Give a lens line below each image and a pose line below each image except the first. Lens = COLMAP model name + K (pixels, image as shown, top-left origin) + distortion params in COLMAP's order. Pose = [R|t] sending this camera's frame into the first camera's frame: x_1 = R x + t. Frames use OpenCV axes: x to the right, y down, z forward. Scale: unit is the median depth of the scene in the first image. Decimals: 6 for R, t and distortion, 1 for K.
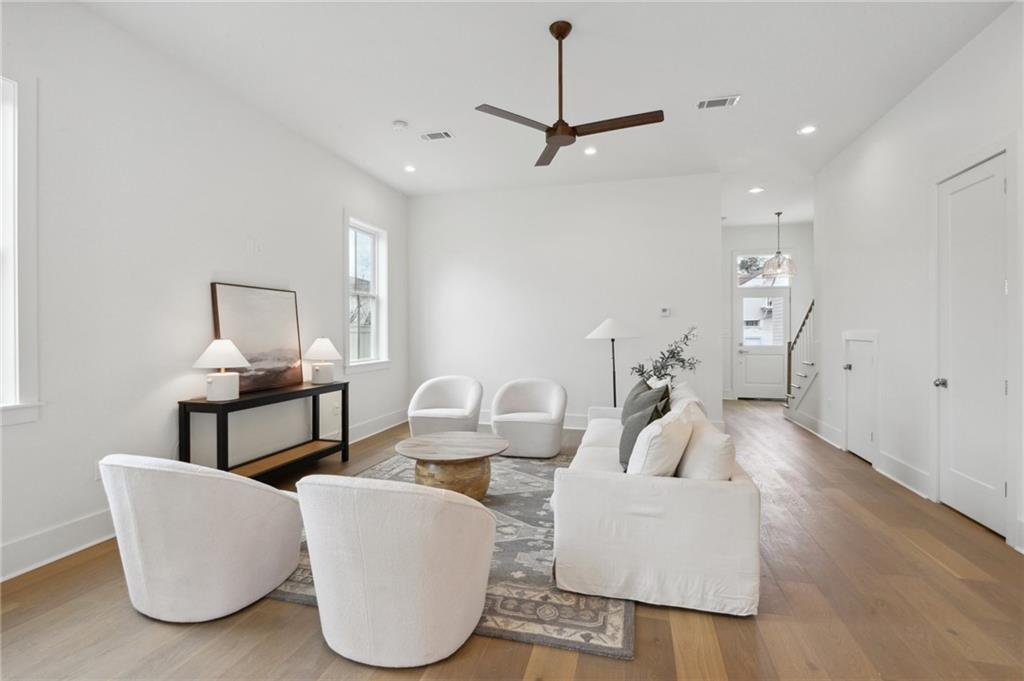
lens RADIAL K [[471.7, 0, 510.2], [0, 471.7, 336.0], [0, 0, 1]] dist [-0.006091, -0.001681]
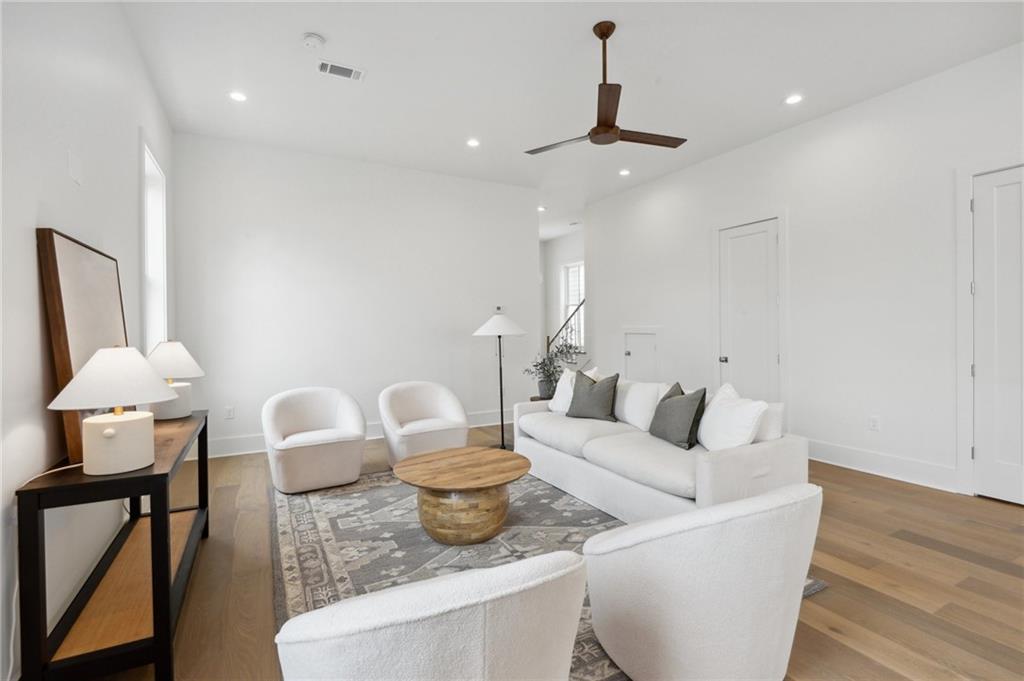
lens RADIAL K [[471.7, 0, 513.1], [0, 471.7, 334.4], [0, 0, 1]] dist [-0.006091, -0.001681]
pose [[0.723646, -0.015113, 0.690006, -0.514602], [0.014562, 0.999872, 0.006627, -0.002617], [-0.690018, 0.005252, 0.723773, 0.281064]]
